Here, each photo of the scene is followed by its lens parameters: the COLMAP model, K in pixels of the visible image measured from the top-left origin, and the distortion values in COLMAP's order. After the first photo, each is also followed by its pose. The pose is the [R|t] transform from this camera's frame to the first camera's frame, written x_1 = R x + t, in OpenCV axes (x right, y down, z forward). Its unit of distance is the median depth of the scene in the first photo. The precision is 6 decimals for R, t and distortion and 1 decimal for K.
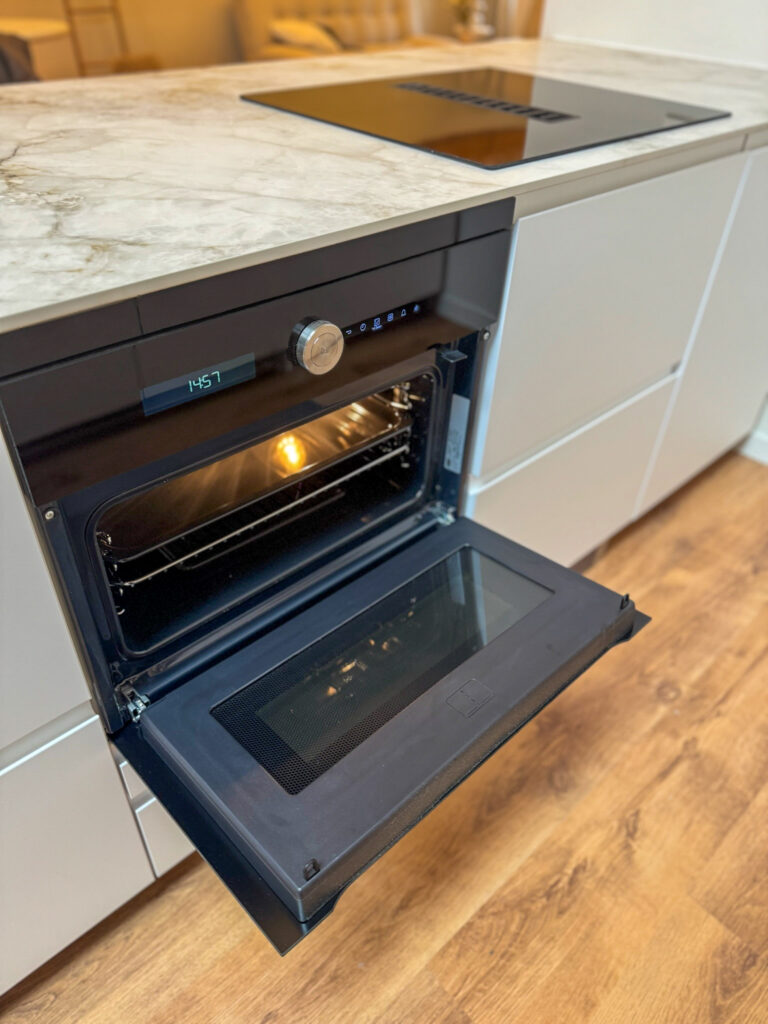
lens RADIAL K [[722.9, 0, 384.0], [0, 722.9, 512.0], [0, 0, 1]] dist [0.000099, -0.014445]
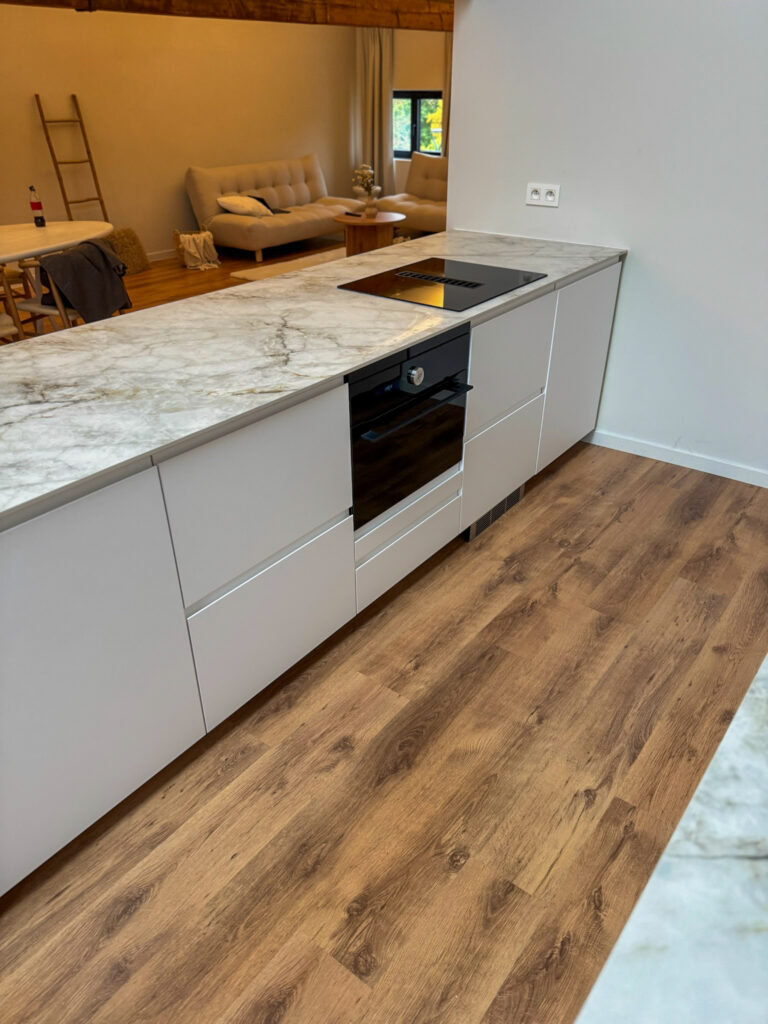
lens RADIAL K [[703.6, 0, 384.0], [0, 703.6, 512.0], [0, 0, 1]] dist [0.074148, -0.005651]
pose [[0.986104, -0.117017, 0.117921, -0.382803], [0.132128, 0.982706, -0.129738, 0.410035], [-0.100700, 0.143516, 0.984511, -1.063493]]
